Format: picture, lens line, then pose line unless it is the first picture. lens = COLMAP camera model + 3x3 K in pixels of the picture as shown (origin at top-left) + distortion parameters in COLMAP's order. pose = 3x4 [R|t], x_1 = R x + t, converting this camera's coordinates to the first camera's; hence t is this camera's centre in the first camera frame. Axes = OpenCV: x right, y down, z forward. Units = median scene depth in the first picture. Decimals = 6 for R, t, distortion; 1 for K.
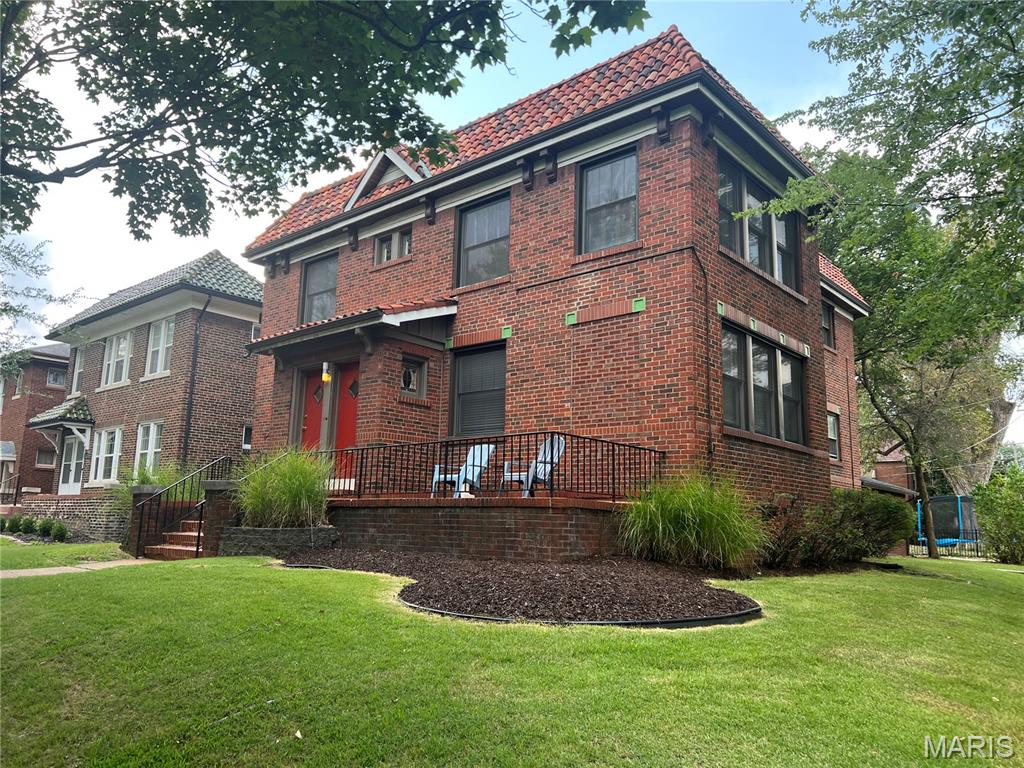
lens RADIAL K [[776.8, 0, 513.0], [0, 776.8, 385.8], [0, 0, 1]] dist [0.045932, -0.047476]
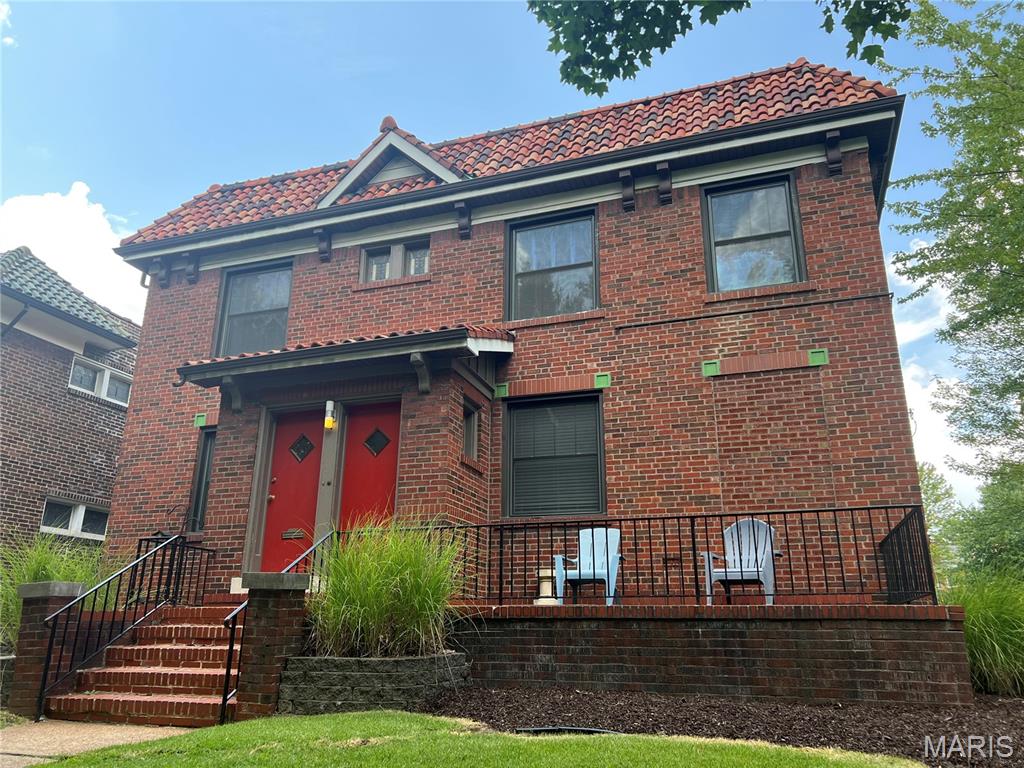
lens RADIAL K [[776.8, 0, 510.7], [0, 776.8, 376.9], [0, 0, 1]] dist [0.045932, -0.047476]
pose [[0.927020, 0.104558, 0.360142, -0.379505], [-0.052428, 0.987048, -0.151613, 0.049502], [-0.371330, 0.121667, 0.920495, 0.338278]]
